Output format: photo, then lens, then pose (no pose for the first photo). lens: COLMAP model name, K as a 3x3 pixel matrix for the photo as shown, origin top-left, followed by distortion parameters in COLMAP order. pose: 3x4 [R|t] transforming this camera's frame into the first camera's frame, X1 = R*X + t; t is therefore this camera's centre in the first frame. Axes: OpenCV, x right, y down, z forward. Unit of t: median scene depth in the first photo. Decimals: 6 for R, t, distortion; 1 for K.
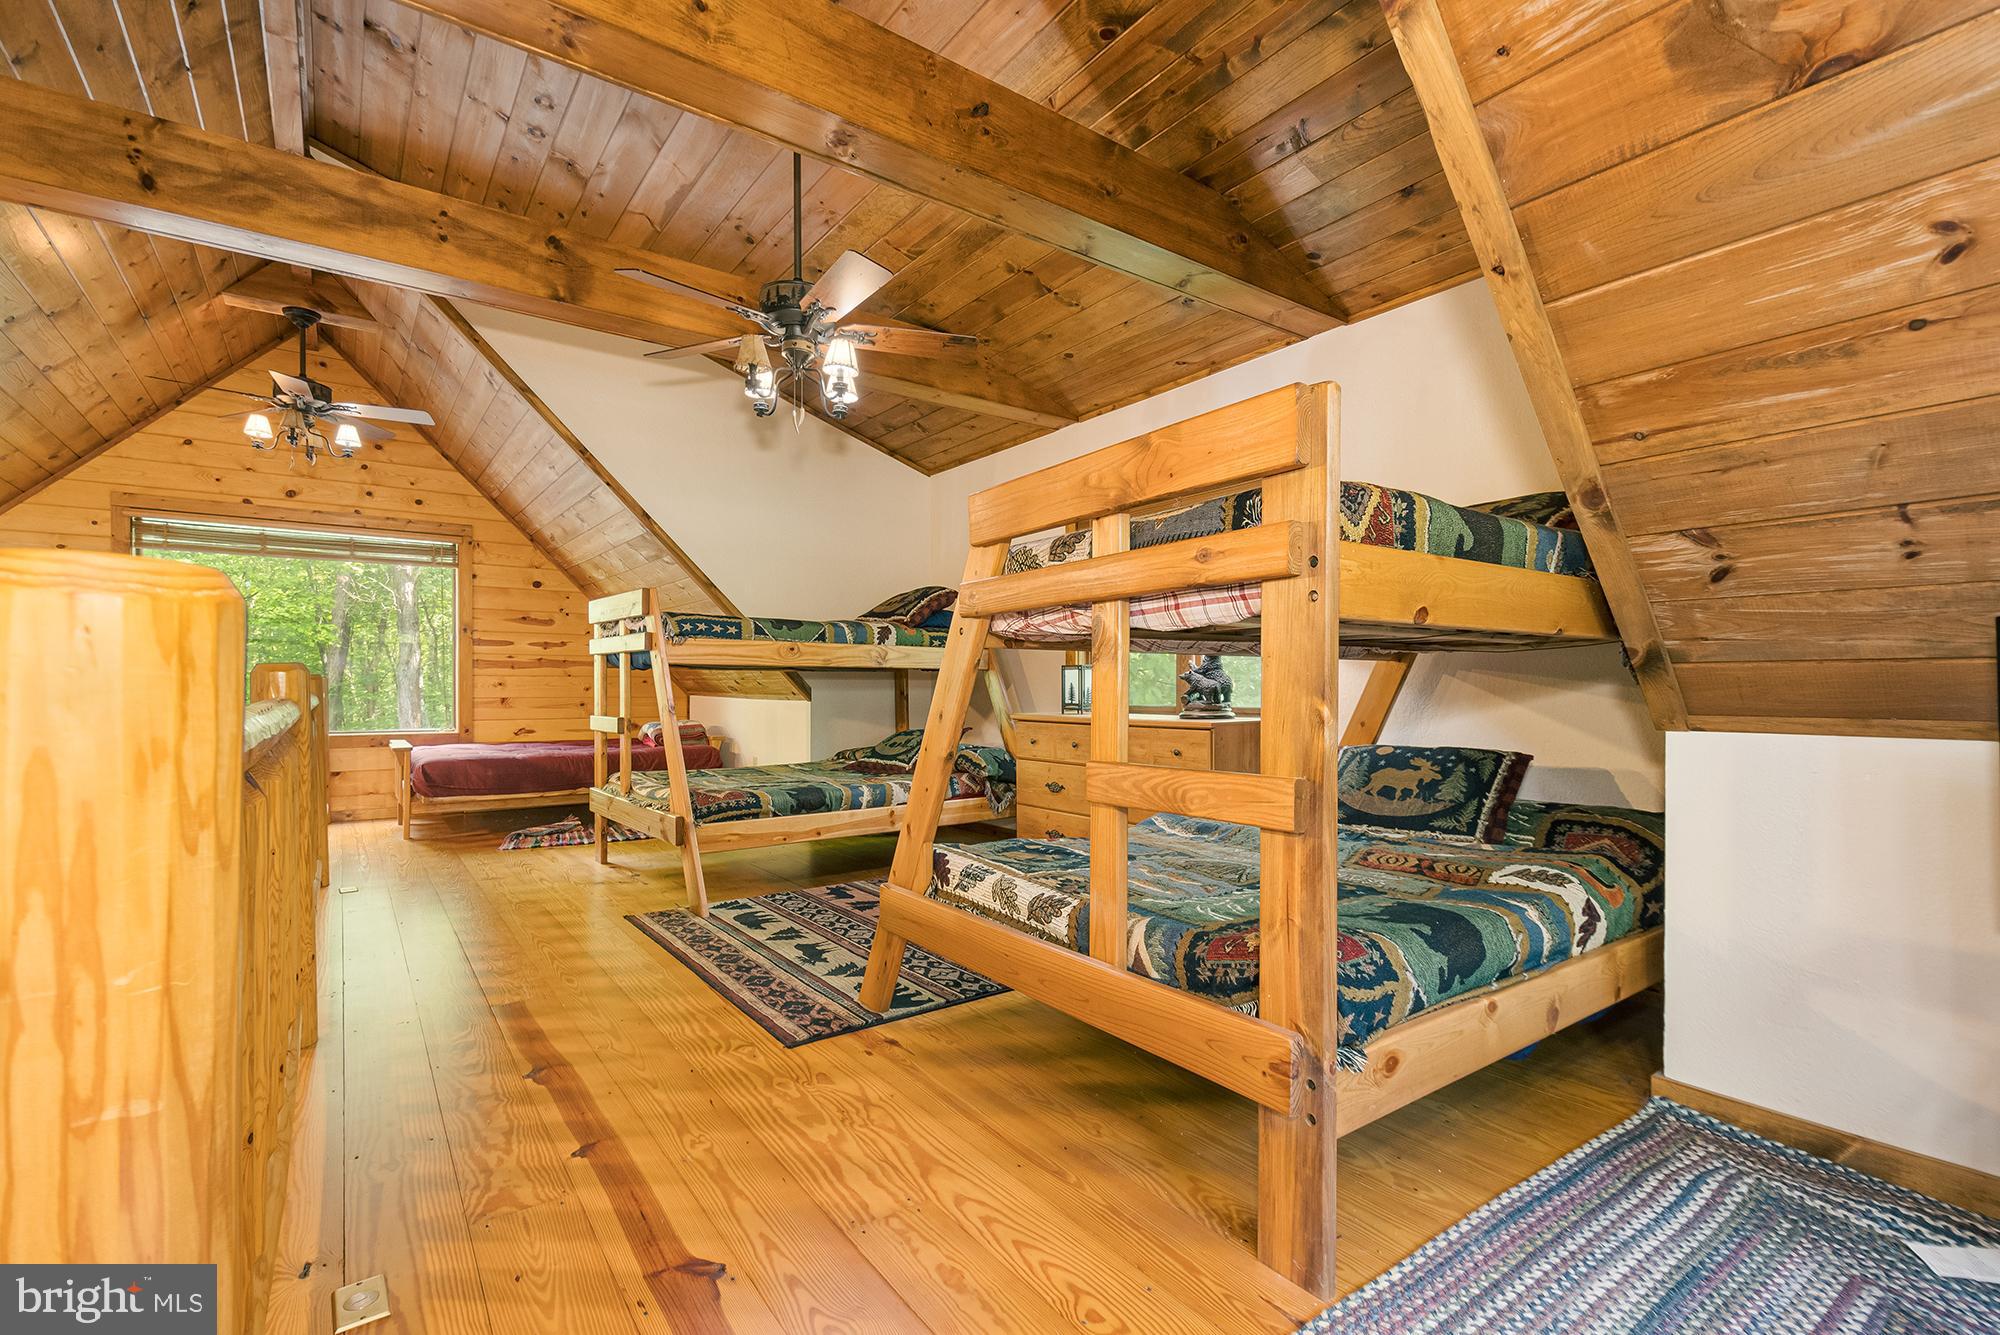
lens RADIAL K [[887.4, 0, 979.8], [0, 887.4, 693.0], [0, 0, 1]] dist [0.011842, -0.000066]
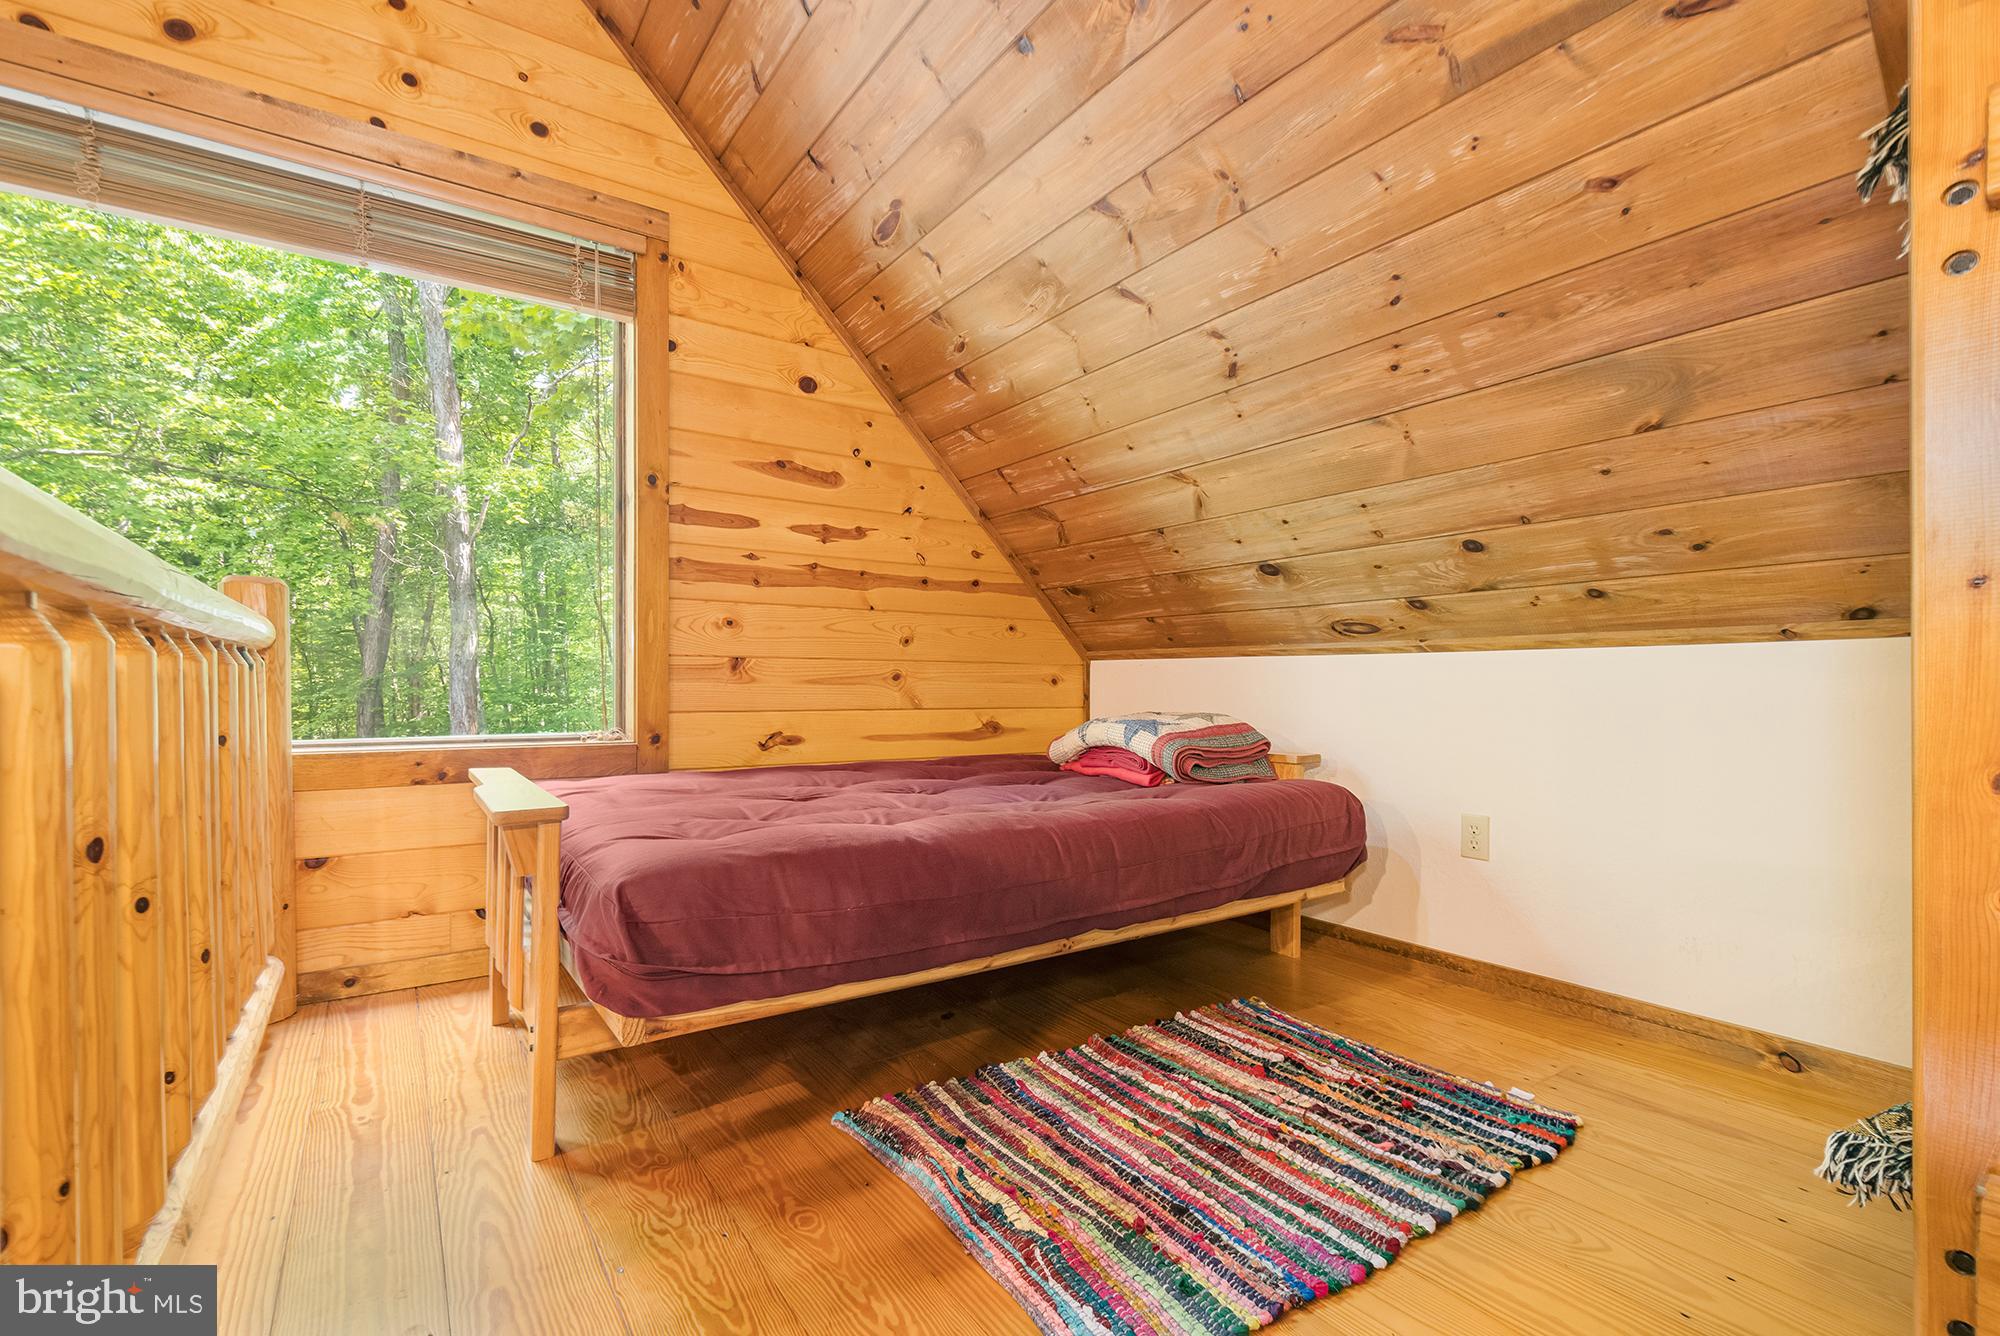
lens RADIAL K [[903.6, 0, 995.1], [0, 903.6, 687.4], [0, 0, 1]] dist [0.013831, -0.000238]
pose [[0.999519, -0.000901, -0.031001, -0.744232], [0.000628, 0.999961, -0.008799, 0.041982], [0.031007, 0.008776, 0.999481, 1.092399]]
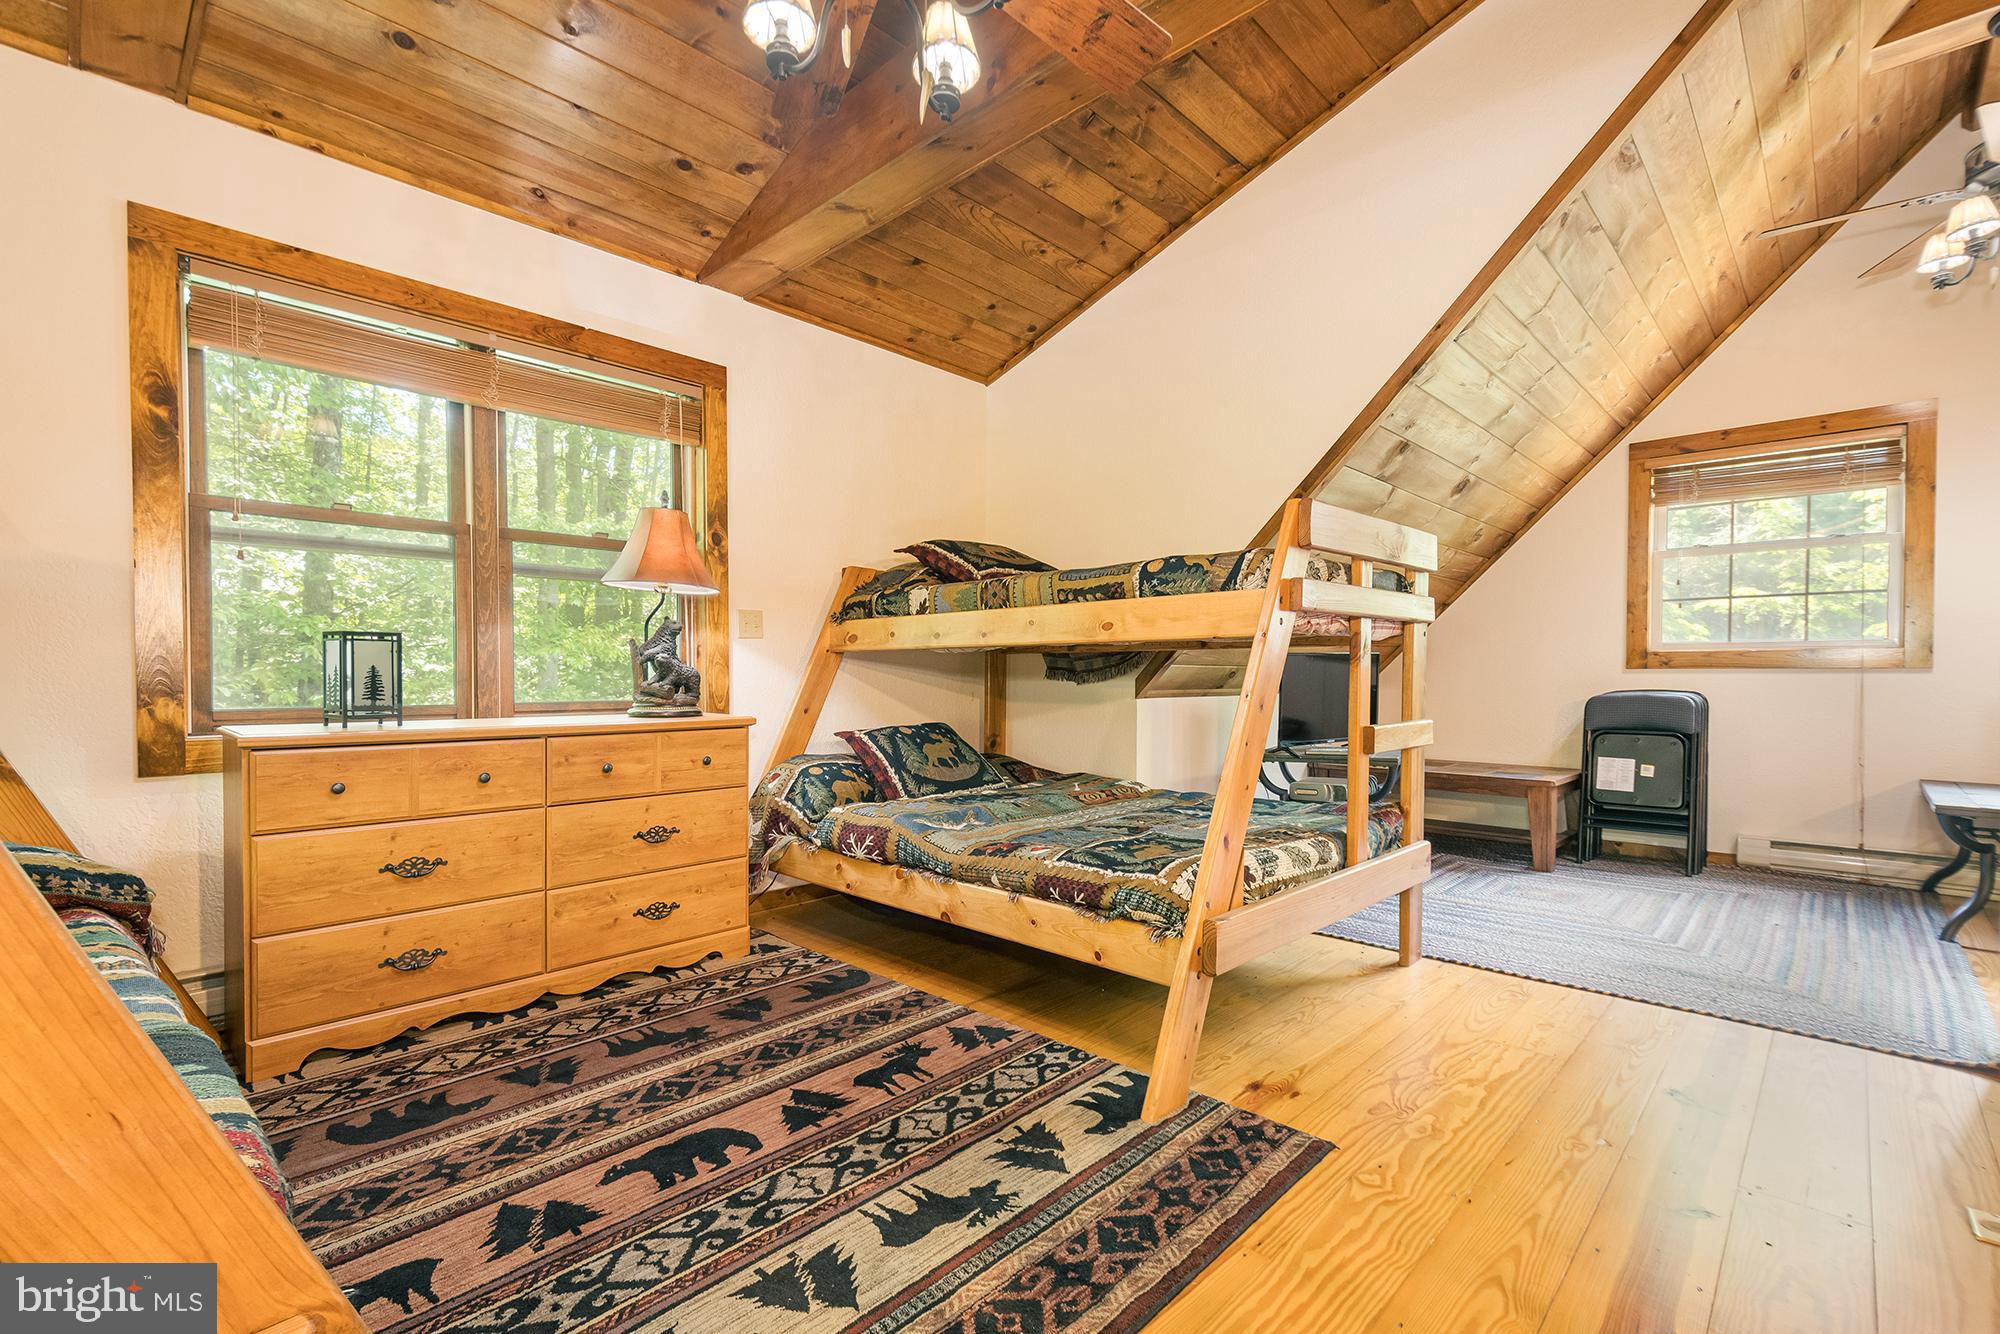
lens RADIAL K [[875.1, 0, 993.0], [0, 875.1, 689.7], [0, 0, 1]] dist [0.019539, -0.007320]
pose [[-0.177447, -0.016146, 0.983998, -0.559153], [0.005839, 0.999831, 0.017459, -0.005804], [-0.984113, 0.008843, -0.177323, 0.880022]]
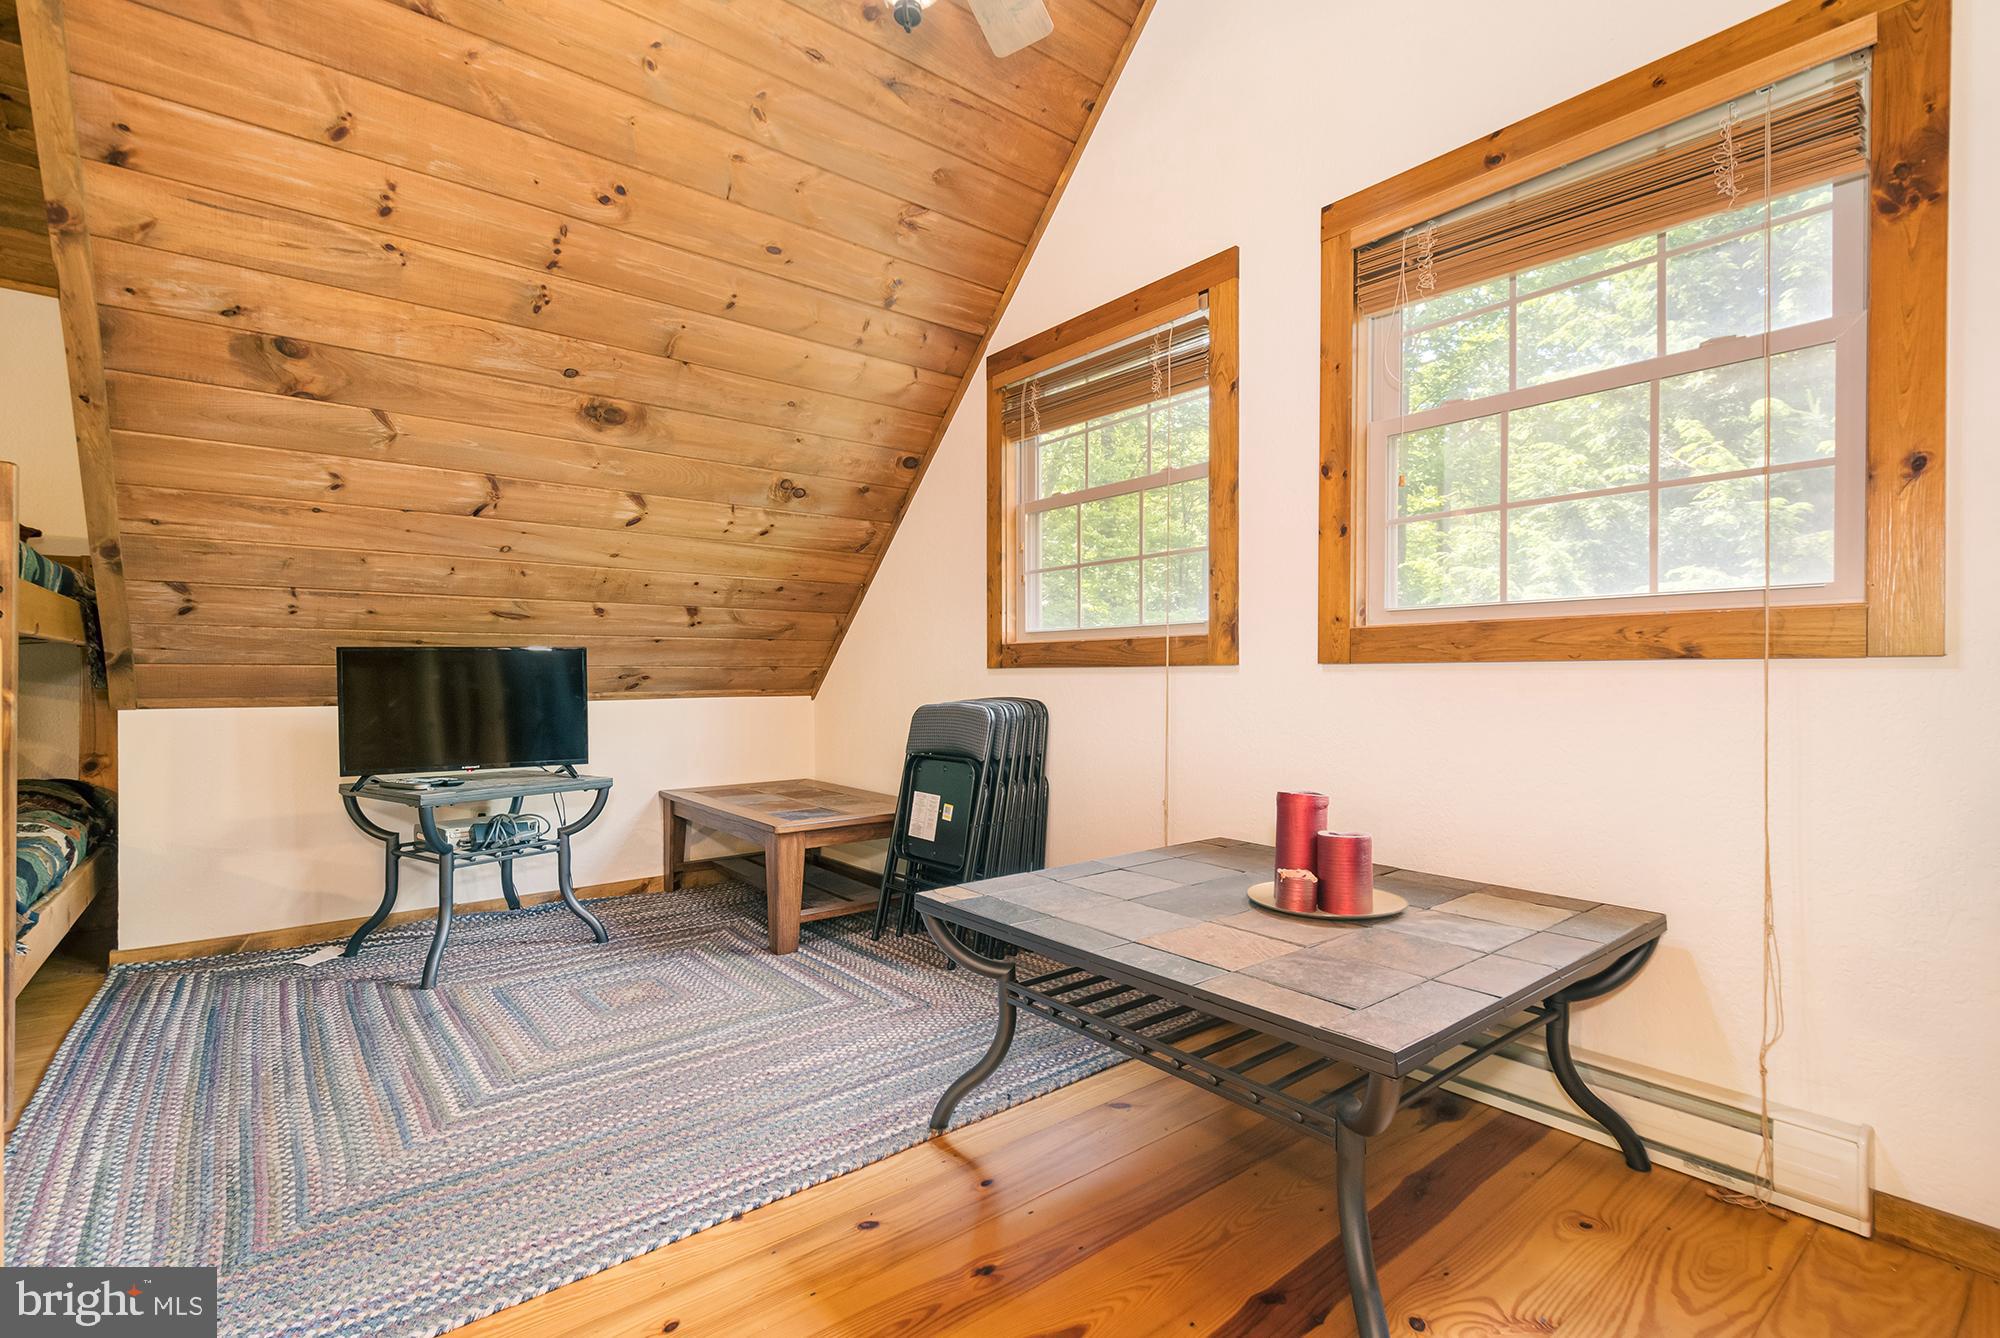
lens RADIAL K [[919.2, 0, 1033.5], [0, 919.2, 674.7], [0, 0, 1]] dist [0.011790, 0.000041]
pose [[-0.077031, -0.000121, 0.997029, -0.424682], [0.009941, 0.999950, 0.000889, -0.000944], [-0.996979, 0.009980, -0.077026, -0.176400]]
